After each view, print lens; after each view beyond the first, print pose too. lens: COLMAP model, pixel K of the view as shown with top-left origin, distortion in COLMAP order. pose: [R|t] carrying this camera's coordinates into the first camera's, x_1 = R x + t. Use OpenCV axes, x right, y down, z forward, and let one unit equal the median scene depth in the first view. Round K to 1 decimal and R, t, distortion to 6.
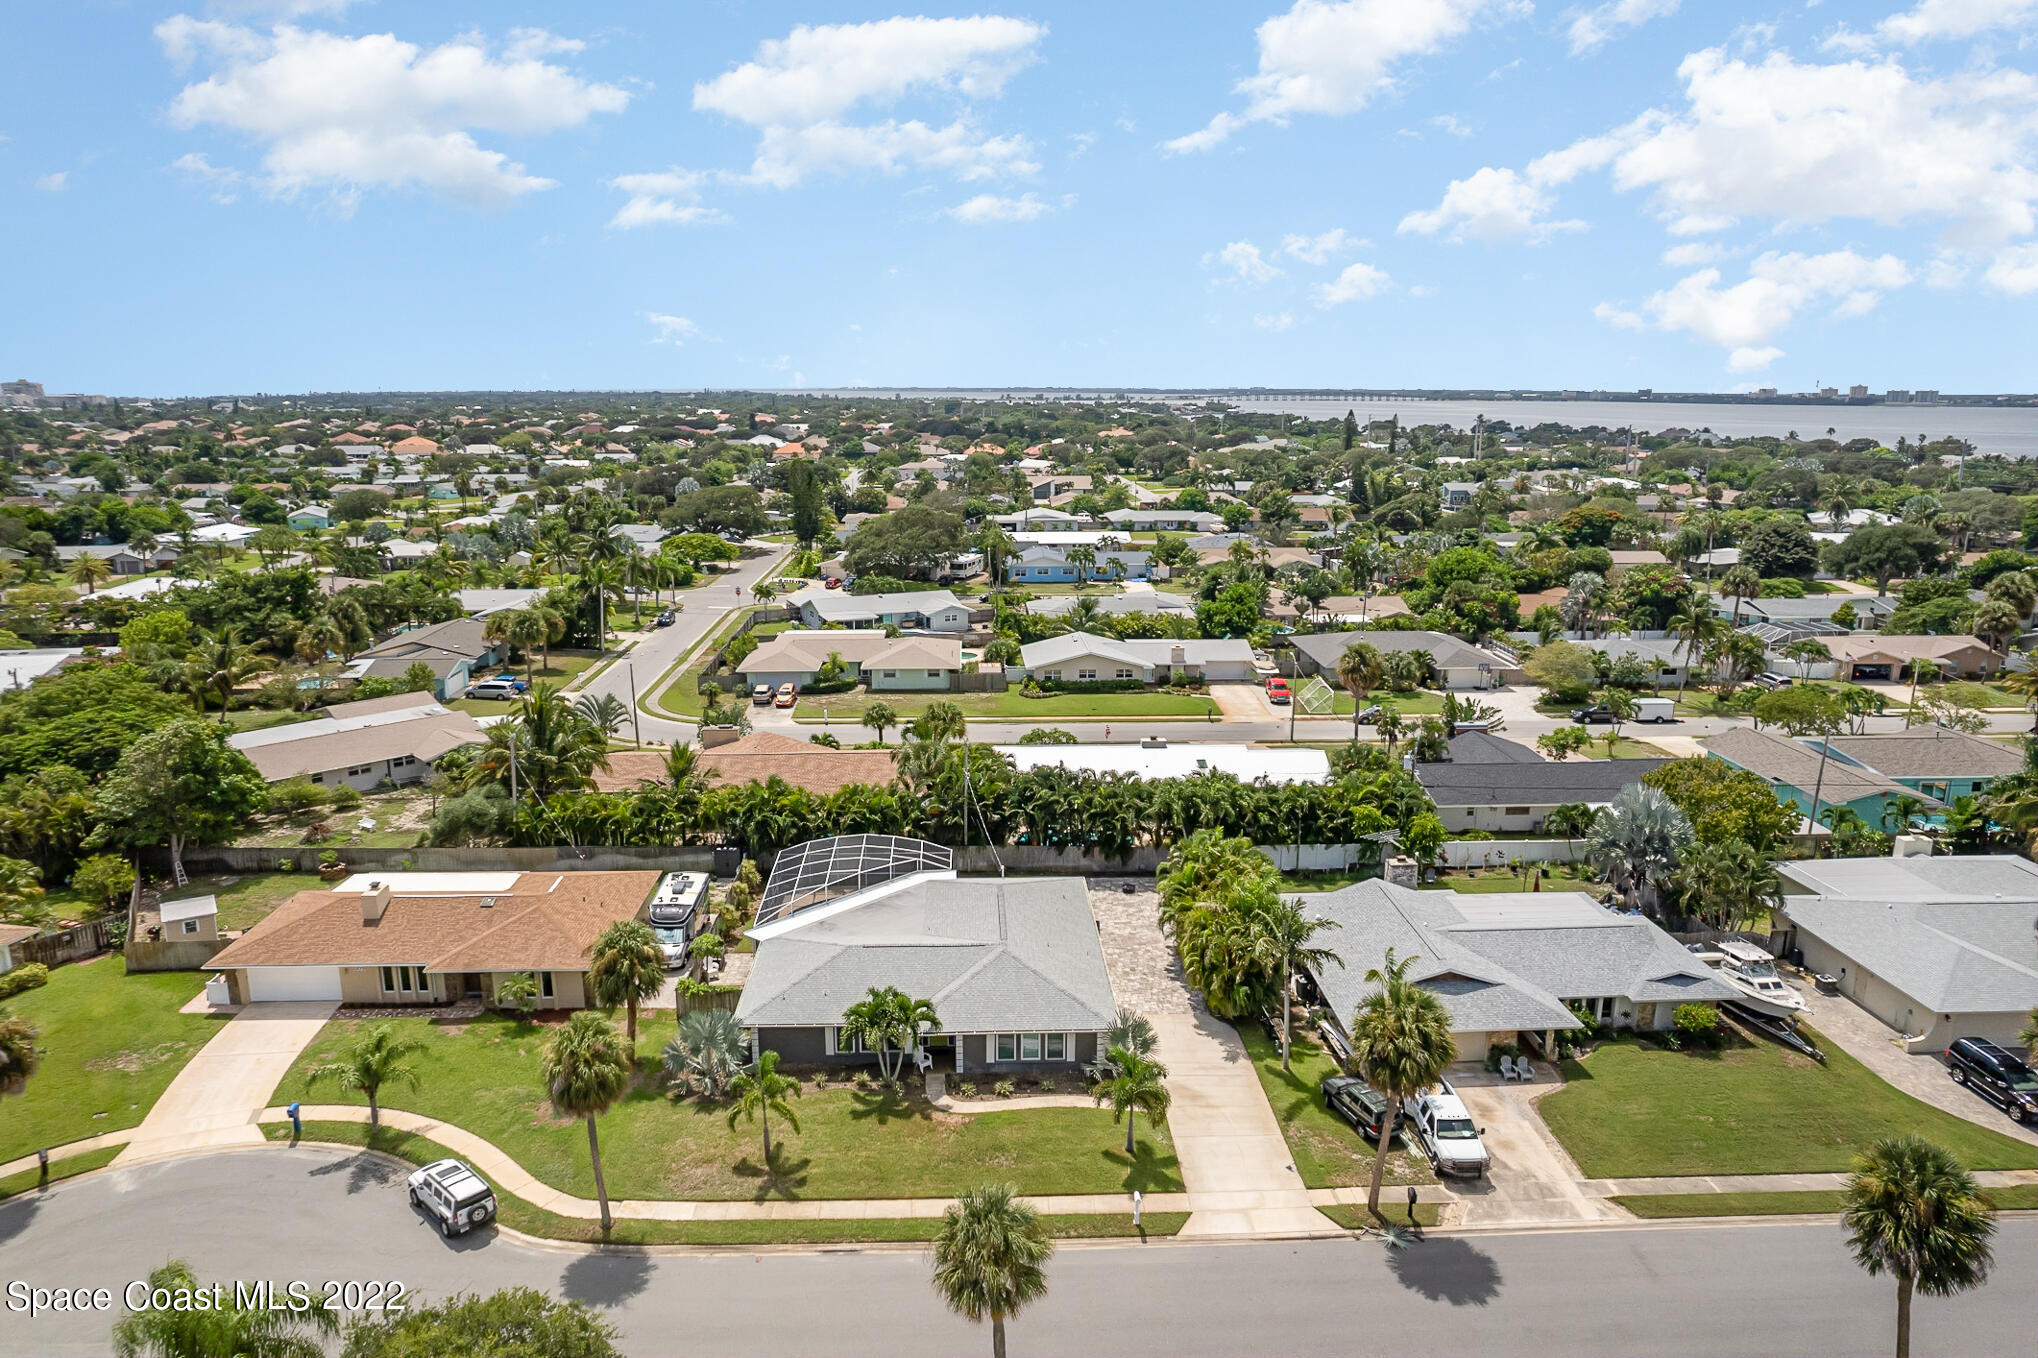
lens RADIAL K [[1297.6, 0, 1019.0], [0, 1297.6, 679.0], [0, 0, 1]] dist [-0.076004, 0.061857]
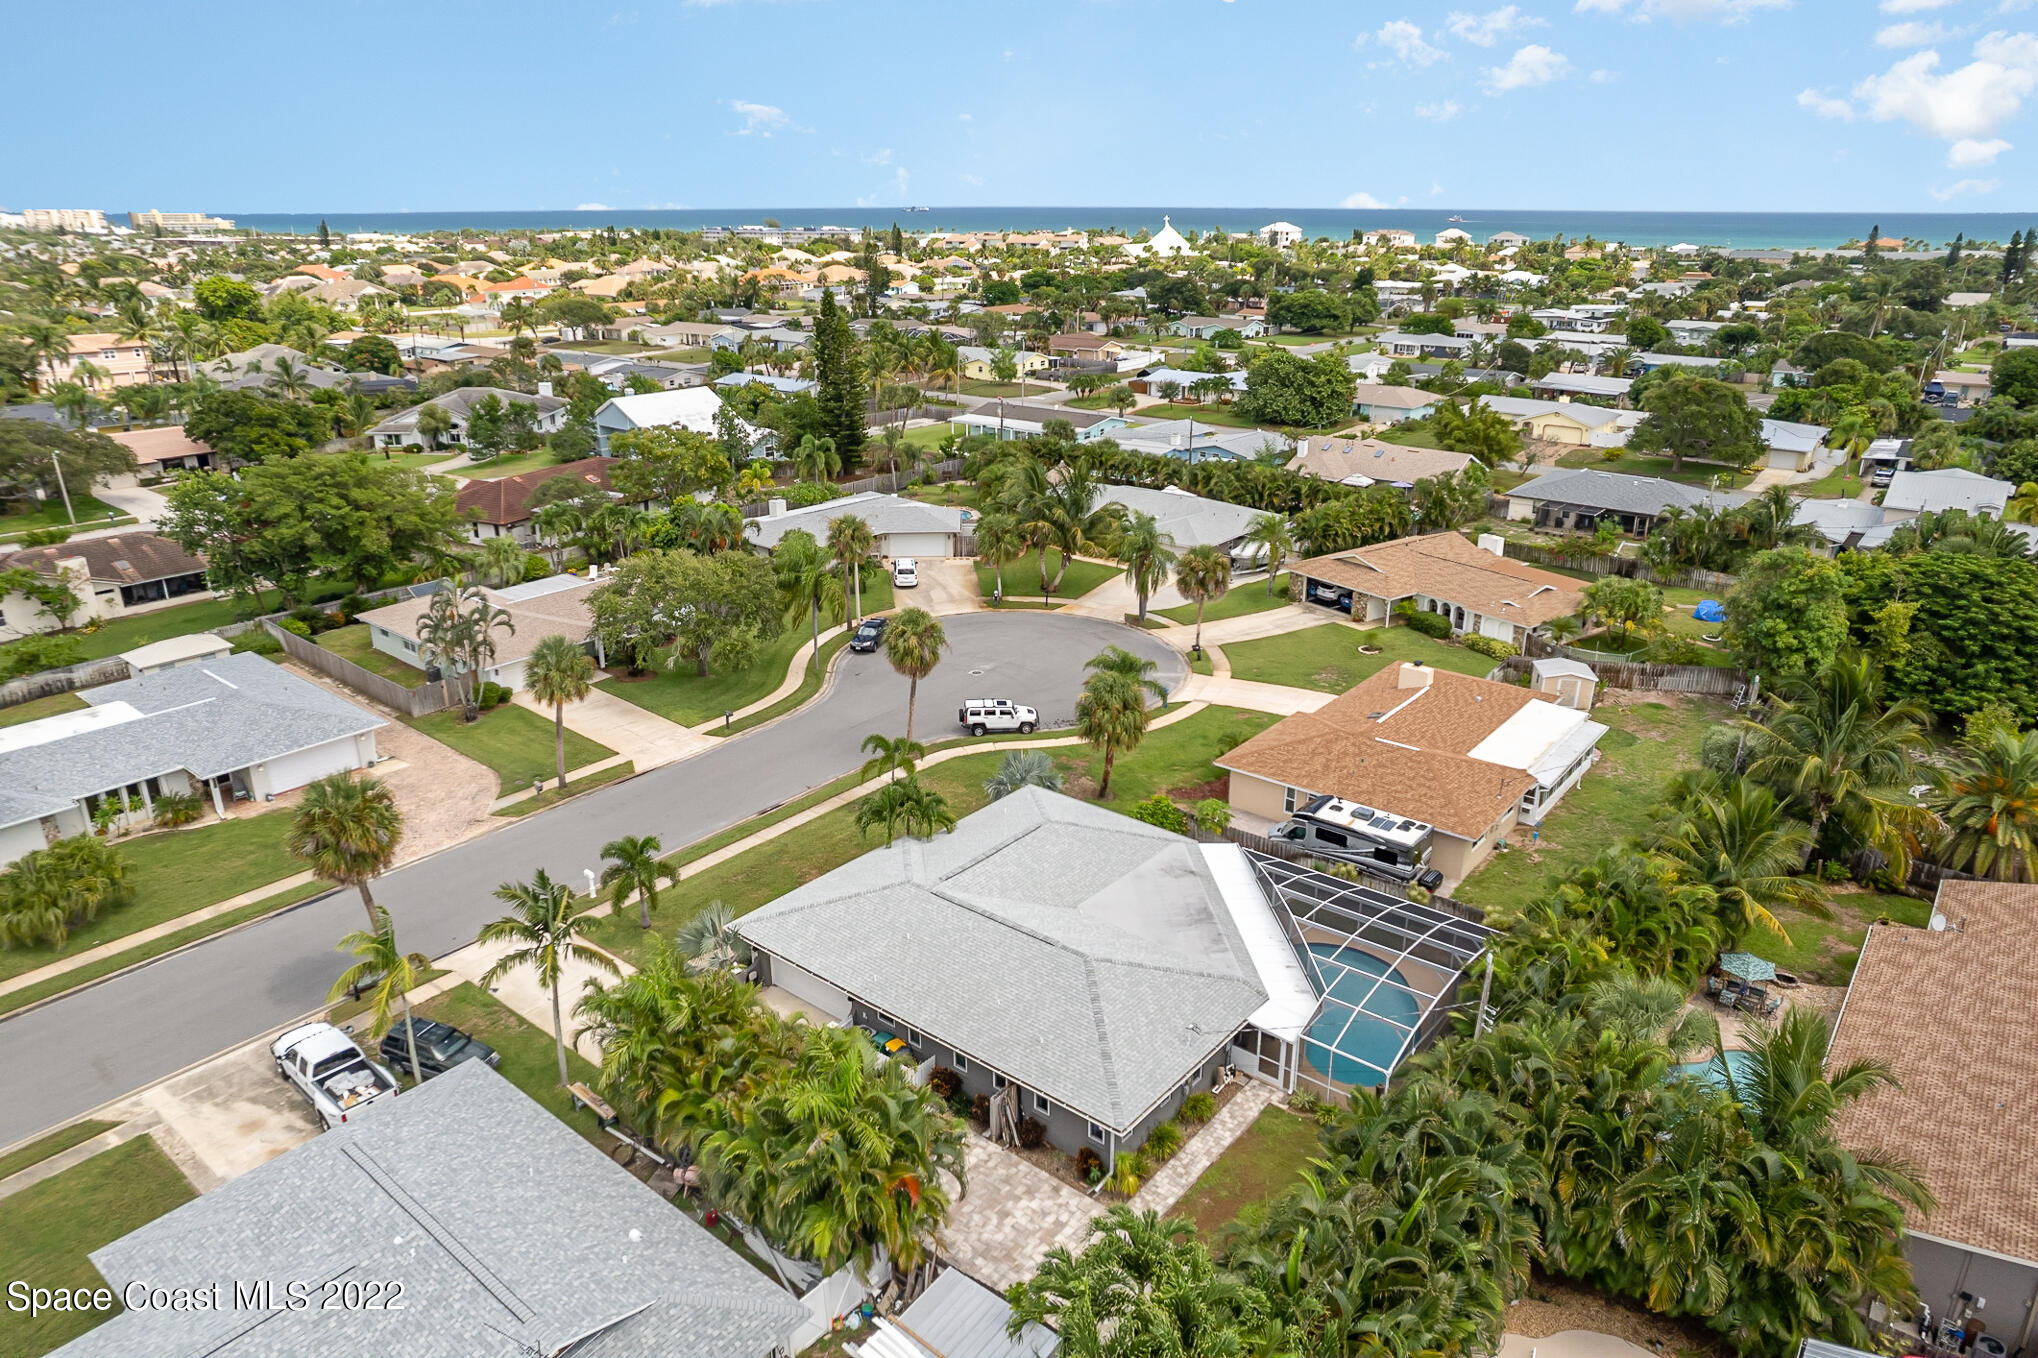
lens RADIAL K [[1297.6, 0, 1019.0], [0, 1297.6, 679.0], [0, 0, 1]] dist [-0.076004, 0.061857]
pose [[-0.662793, 0.257423, -0.703164, 0.367802], [-0.167805, 0.864106, 0.474514, -0.223359], [0.729758, 0.432499, -0.529526, 1.096975]]
